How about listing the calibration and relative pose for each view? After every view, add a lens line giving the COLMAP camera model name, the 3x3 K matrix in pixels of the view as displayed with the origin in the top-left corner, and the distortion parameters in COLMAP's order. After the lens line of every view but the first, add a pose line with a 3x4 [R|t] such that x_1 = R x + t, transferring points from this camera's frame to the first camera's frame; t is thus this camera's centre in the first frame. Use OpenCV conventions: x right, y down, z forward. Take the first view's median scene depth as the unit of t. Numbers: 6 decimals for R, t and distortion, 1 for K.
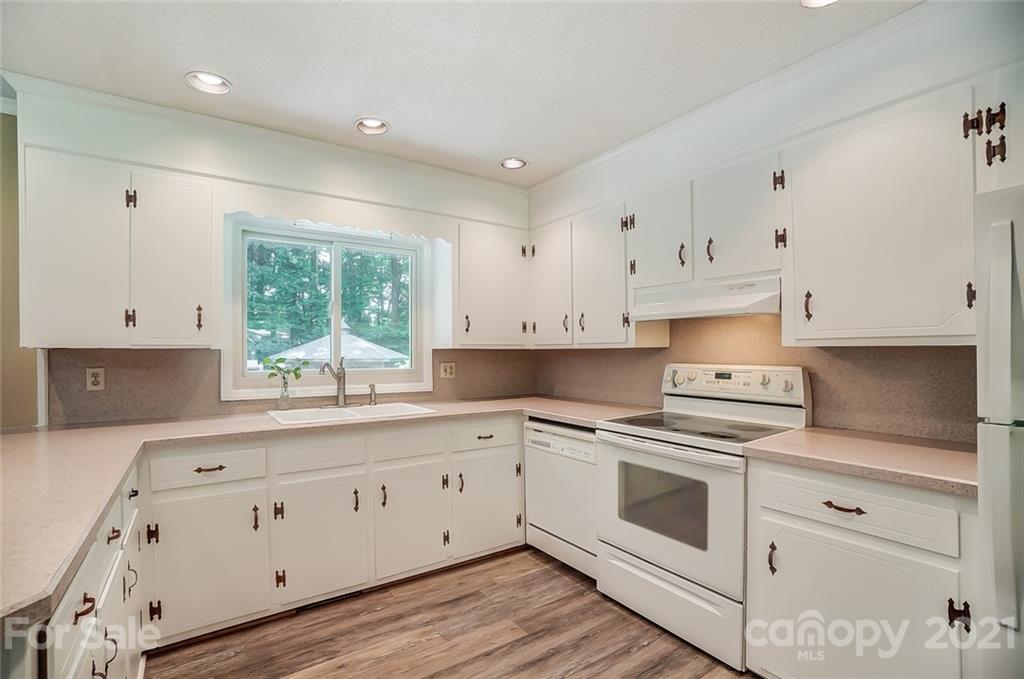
lens RADIAL K [[443.7, 0, 496.4], [0, 443.7, 344.2], [0, 0, 1]] dist [-0.055473, 0.020958]
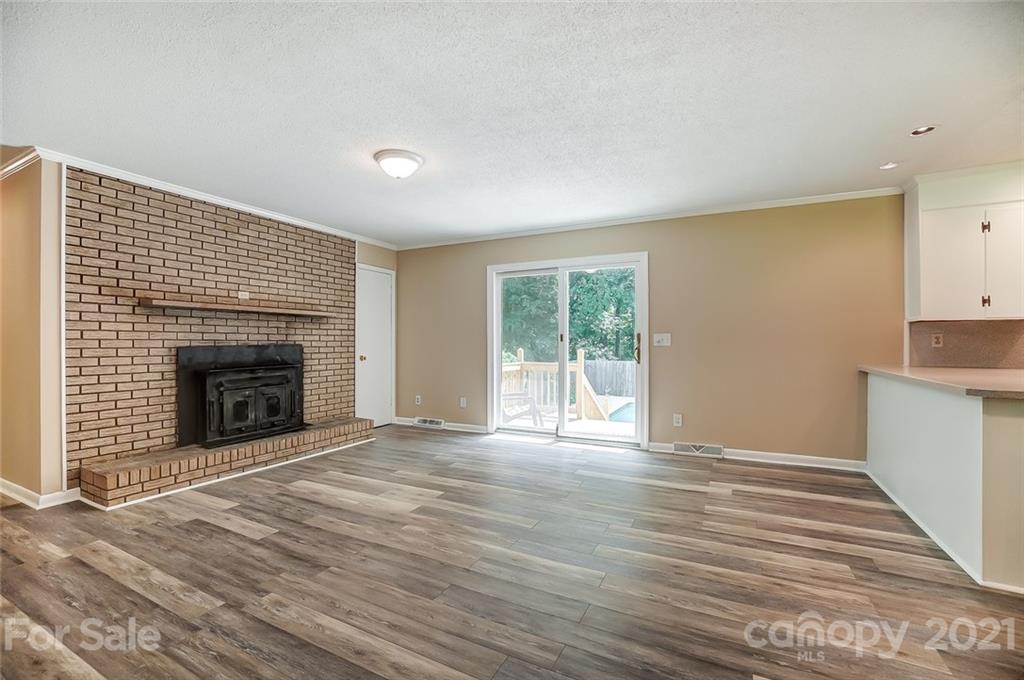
lens RADIAL K [[442.3, 0, 509.4], [0, 442.3, 344.3], [0, 0, 1]] dist [-0.045797, 0.000552]
pose [[0.501990, 0.009254, -0.864824, -0.360699], [0.012639, 0.999757, 0.018035, 0.046869], [0.864781, -0.019984, 0.501752, -1.220732]]
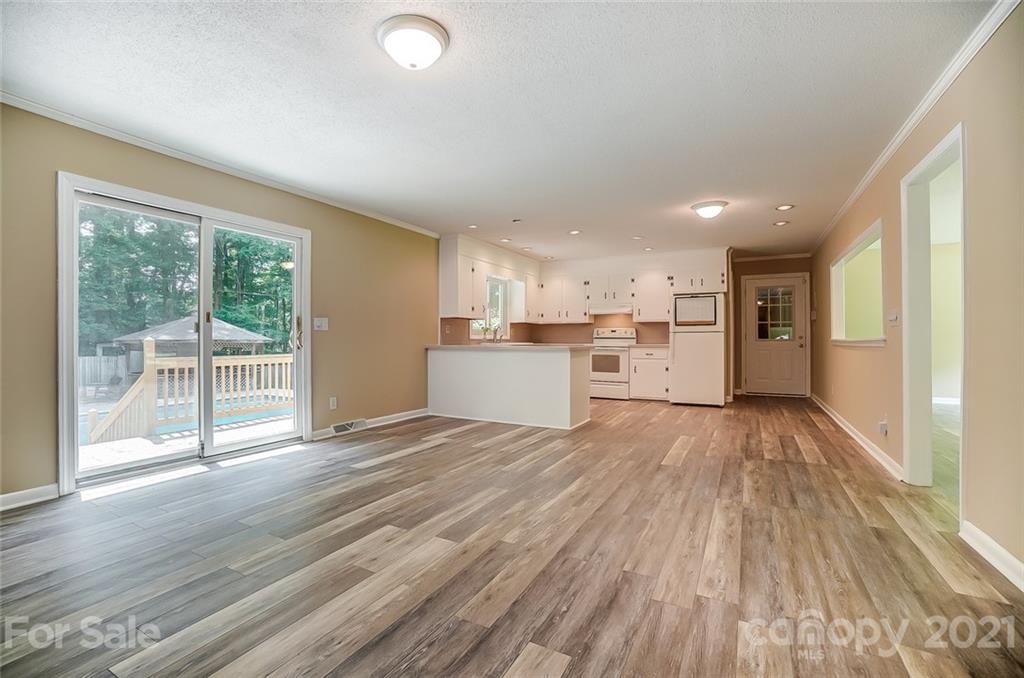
lens RADIAL K [[443.1, 0, 478.9], [0, 443.1, 337.6], [0, 0, 1]] dist [-0.053102, 0.000119]
pose [[0.902154, 0.006838, 0.431360, -1.970976], [-0.011991, 0.999886, 0.009229, 0.104790], [-0.431248, -0.013498, 0.902133, -1.703043]]
